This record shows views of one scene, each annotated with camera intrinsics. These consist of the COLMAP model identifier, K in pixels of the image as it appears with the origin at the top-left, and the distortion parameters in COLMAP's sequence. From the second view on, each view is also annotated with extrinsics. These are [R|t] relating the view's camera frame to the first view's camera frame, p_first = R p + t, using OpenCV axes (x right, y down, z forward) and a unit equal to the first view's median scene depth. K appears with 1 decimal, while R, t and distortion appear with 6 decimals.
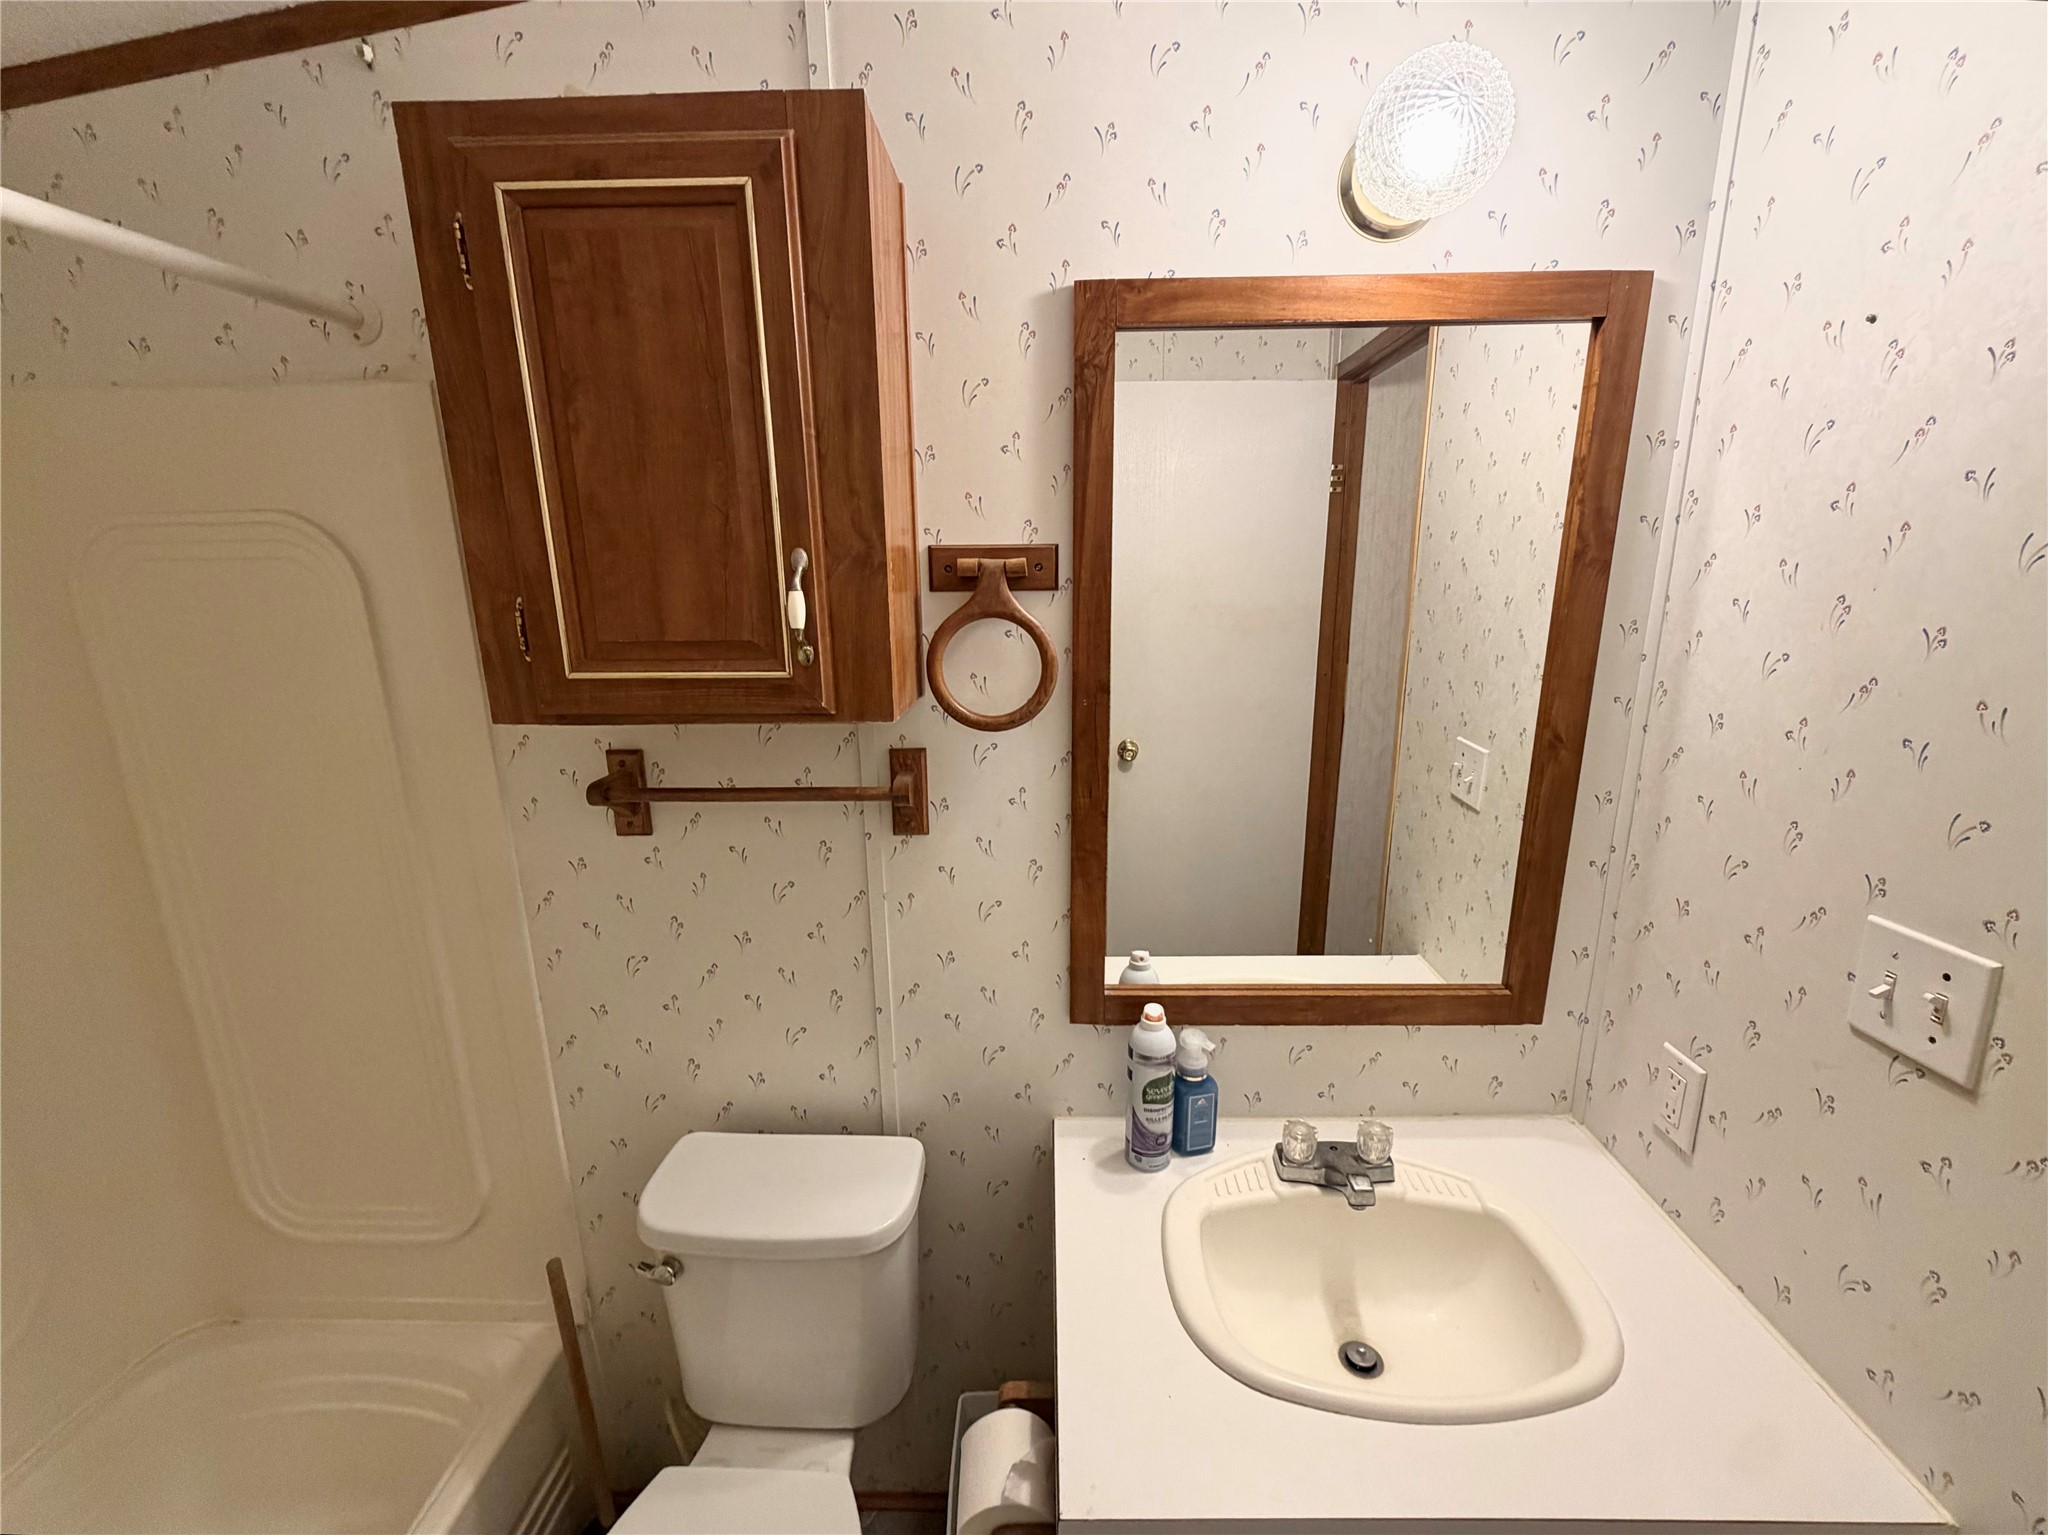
lens RADIAL K [[842.0, 0, 1024.4], [0, 842.0, 770.6], [0, 0, 1]] dist [-0.001347, 0.000454]
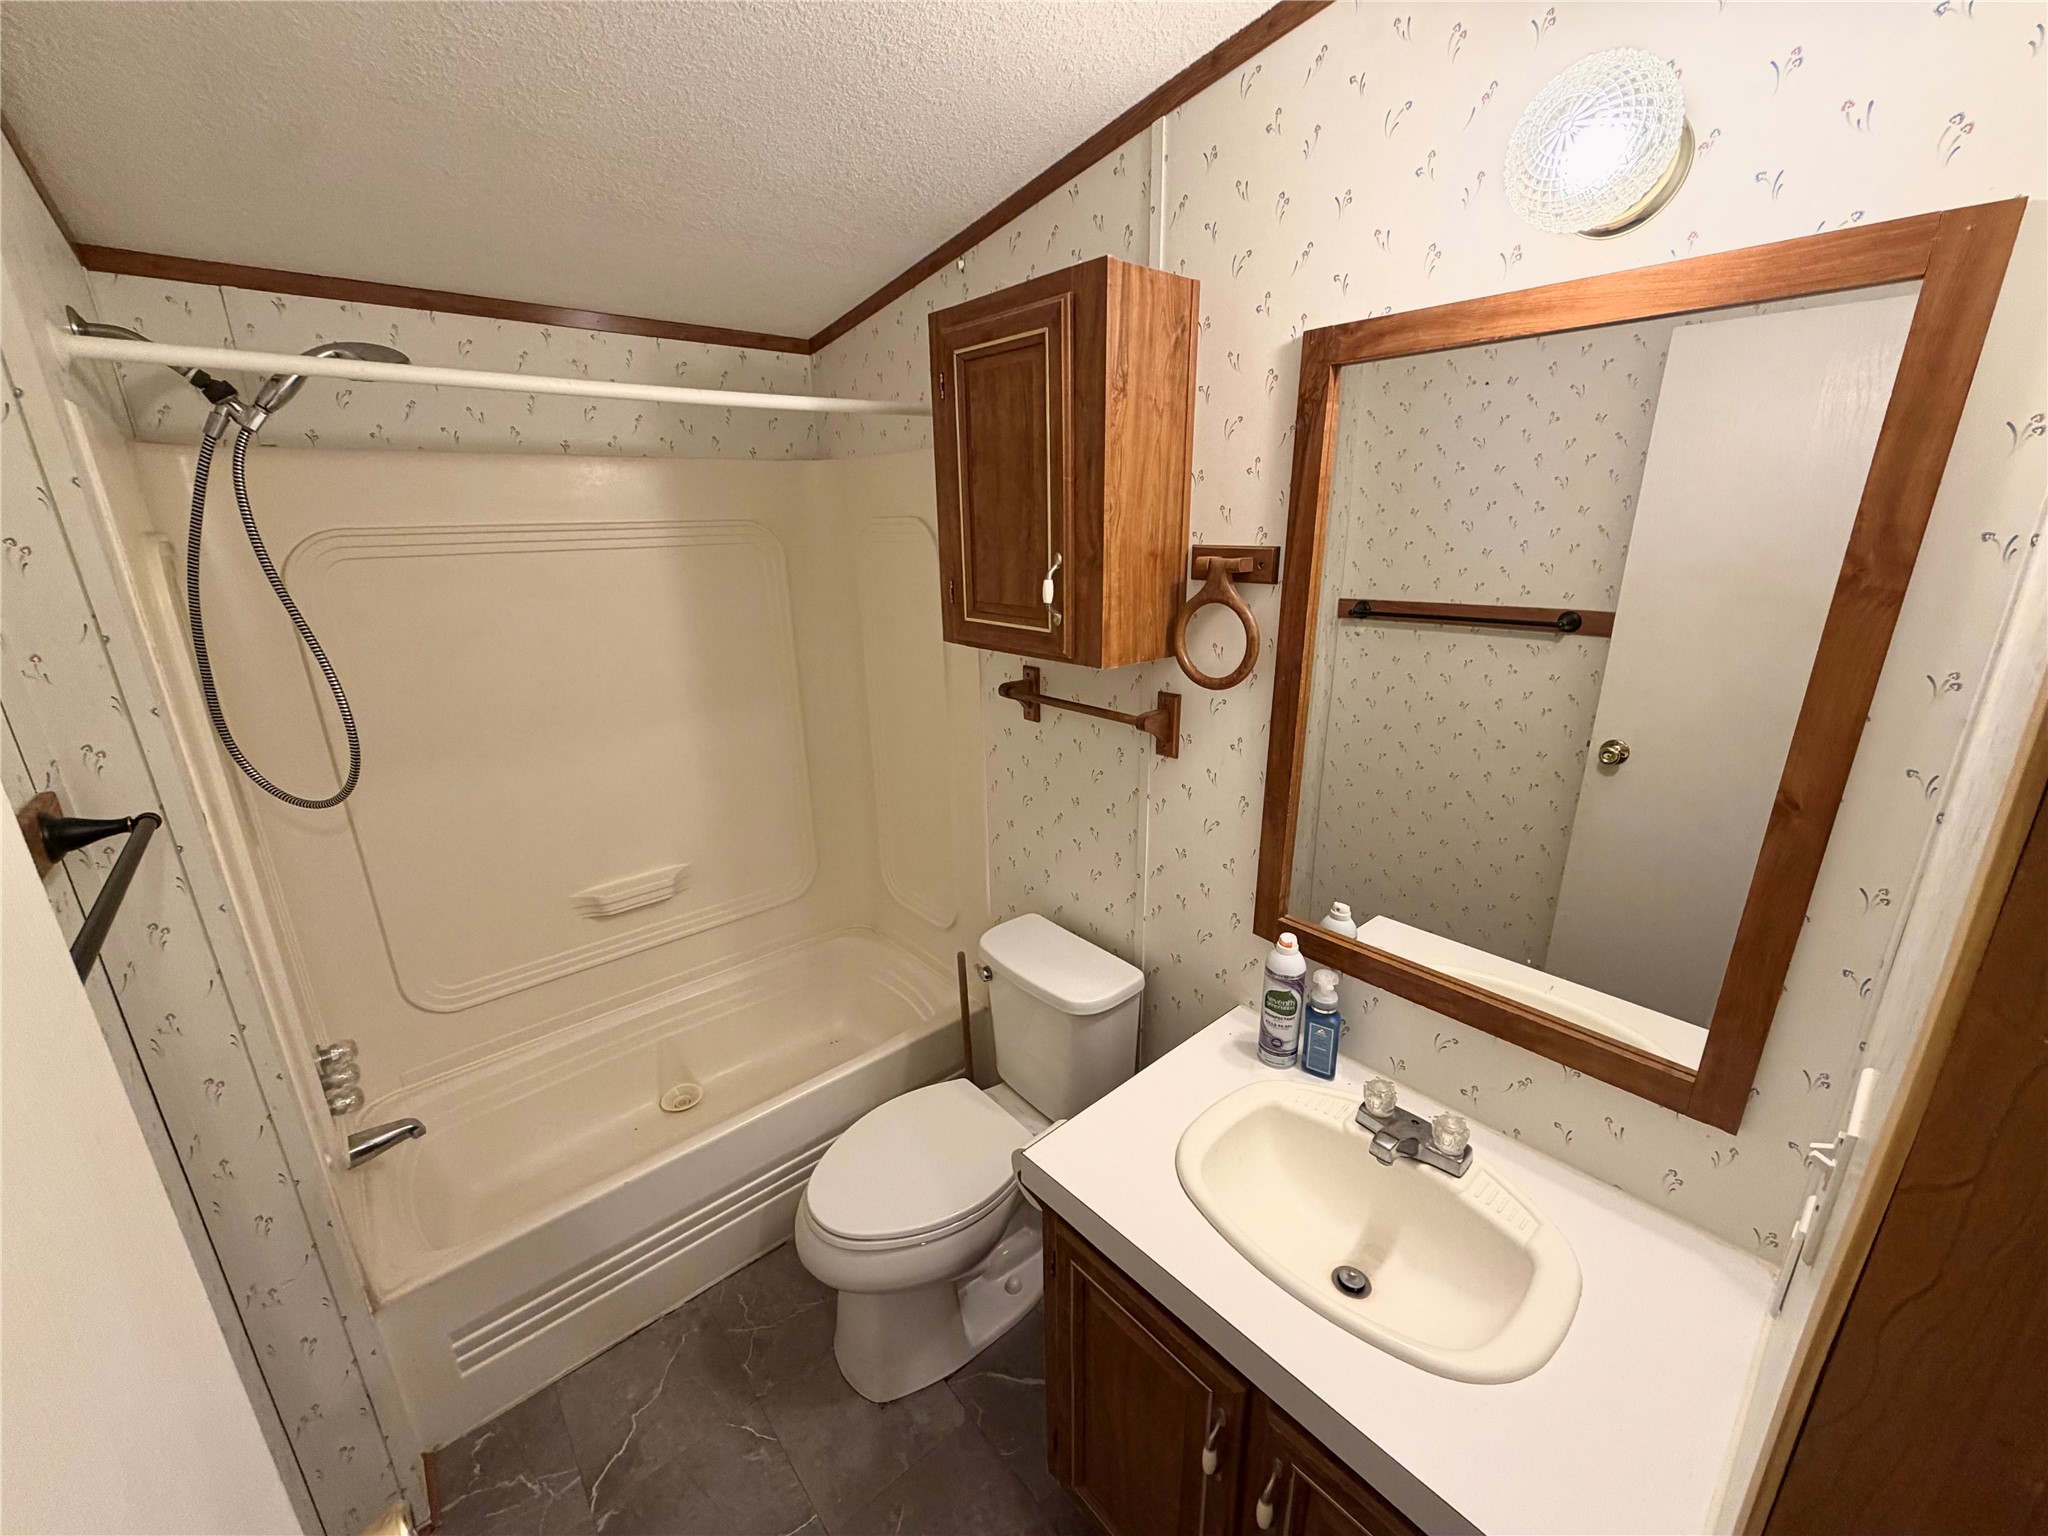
lens RADIAL K [[802.3, 0, 1021.4], [0, 802.3, 770.9], [0, 0, 1]] dist [-0.002505, -0.000212]
pose [[0.678092, 0.223959, -0.700024, 0.673139], [-0.167457, 0.974470, 0.149551, -0.060882], [0.715646, 0.015814, 0.698284, -0.086232]]
